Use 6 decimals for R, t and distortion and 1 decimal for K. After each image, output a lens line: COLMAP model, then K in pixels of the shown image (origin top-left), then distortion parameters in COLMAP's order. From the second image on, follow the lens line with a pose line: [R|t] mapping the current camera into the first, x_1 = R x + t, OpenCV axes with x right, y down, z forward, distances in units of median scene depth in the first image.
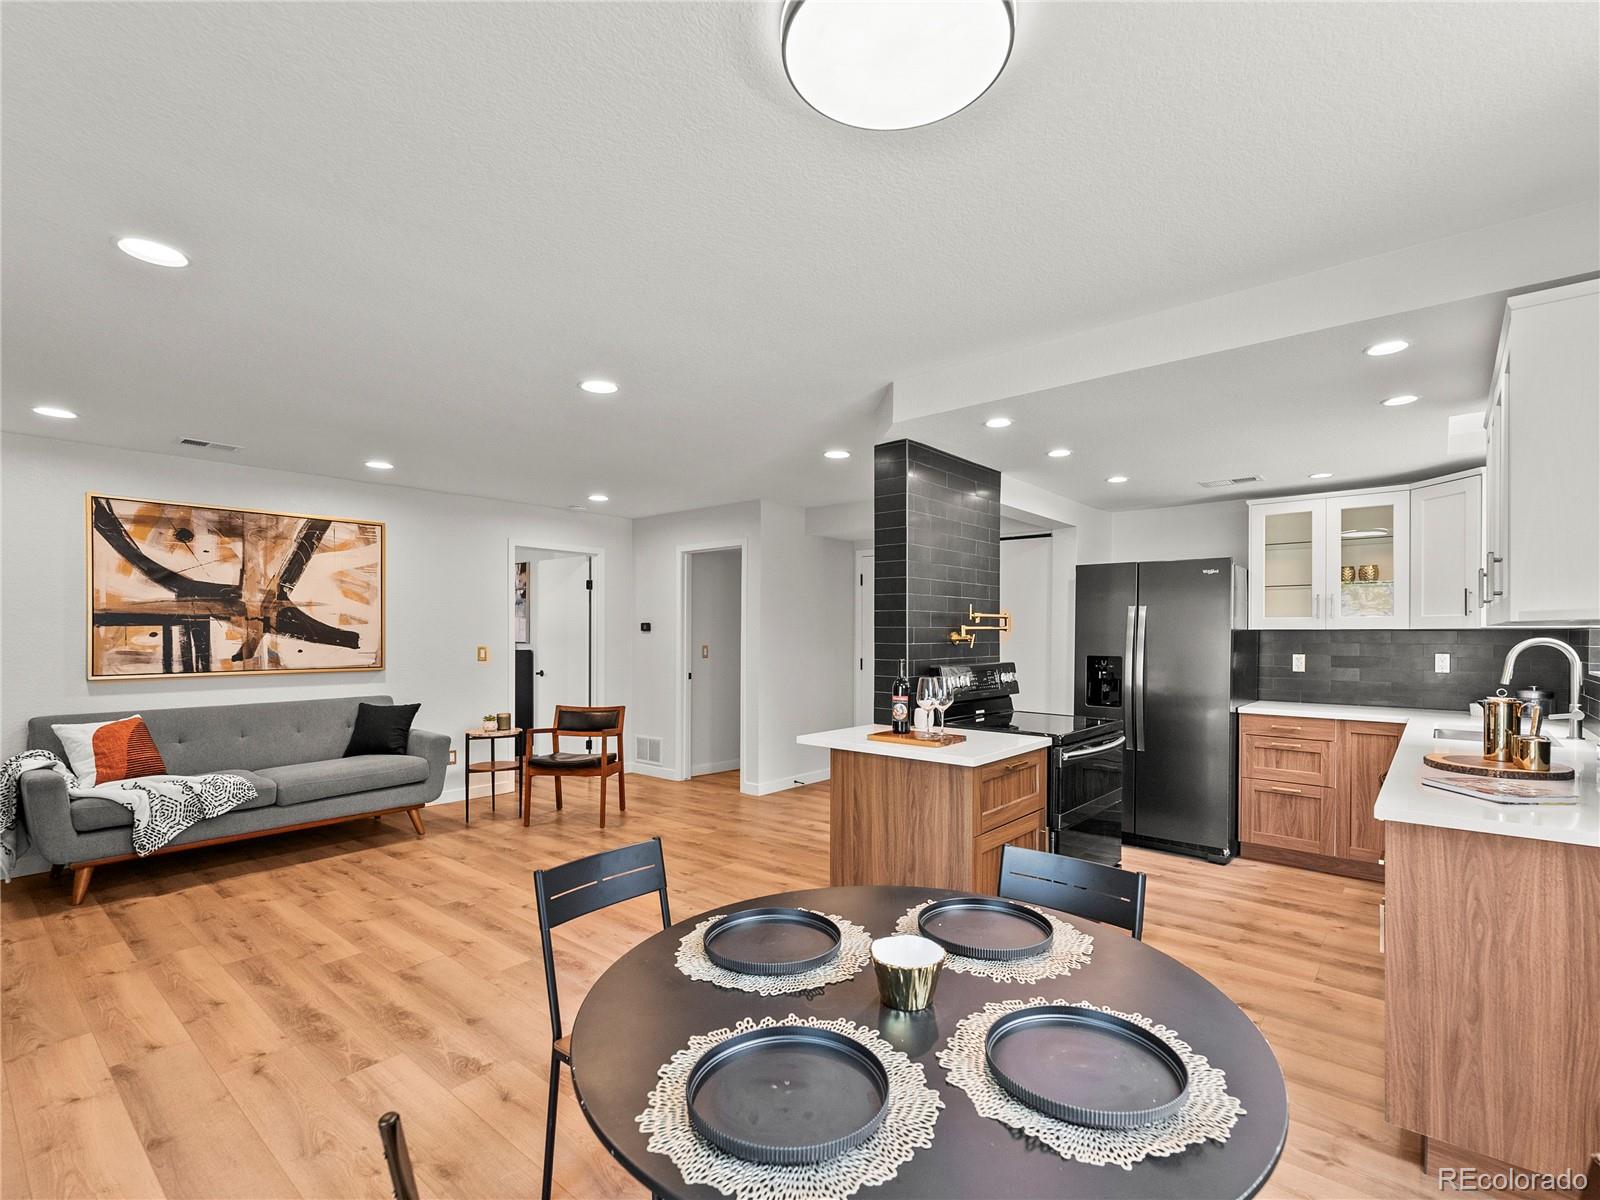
lens RADIAL K [[745.8, 0, 799.1], [0, 745.8, 615.2], [0, 0, 1]] dist [-0.001574, -0.000039]
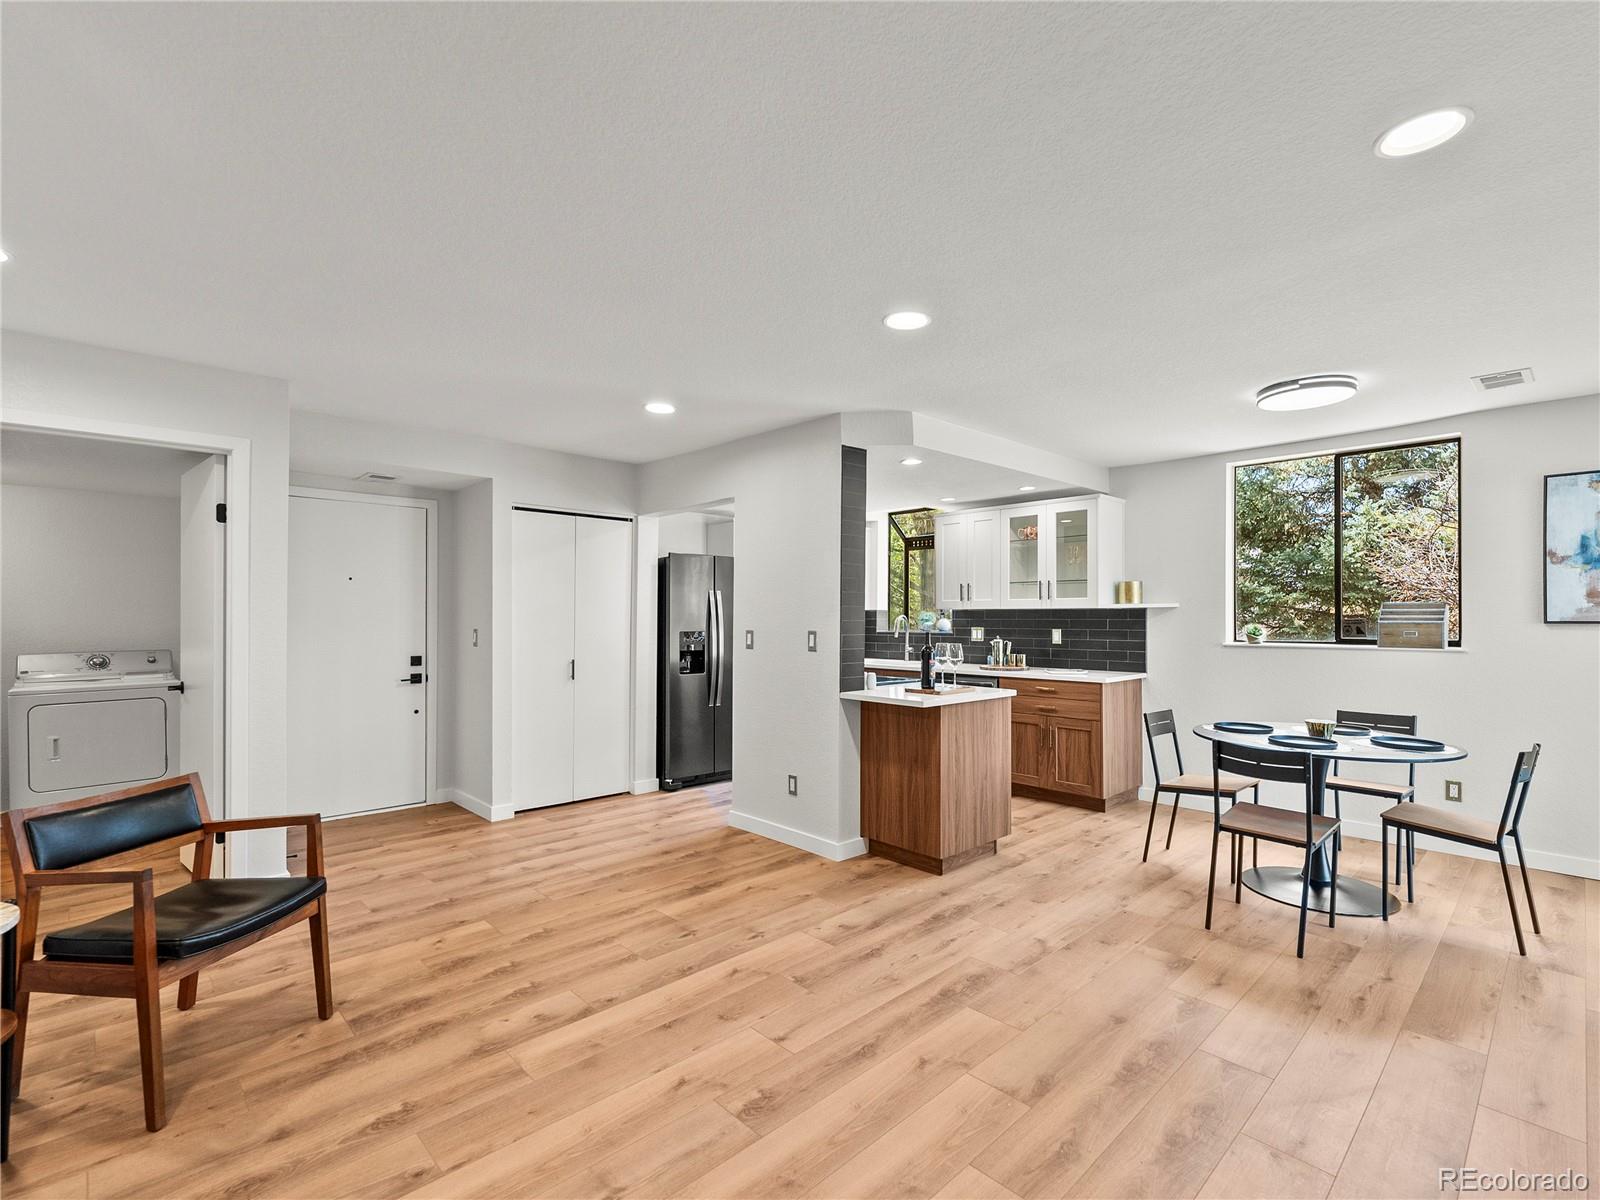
lens RADIAL K [[745.8, 0, 798.4], [0, 745.8, 608.1], [0, 0, 1]] dist [-0.001574, -0.000039]
pose [[0.116176, 0.004657, 0.993218, -1.217842], [-0.022779, 0.999738, -0.002023, 0.020629], [-0.992967, -0.022390, 0.116252, 1.105877]]
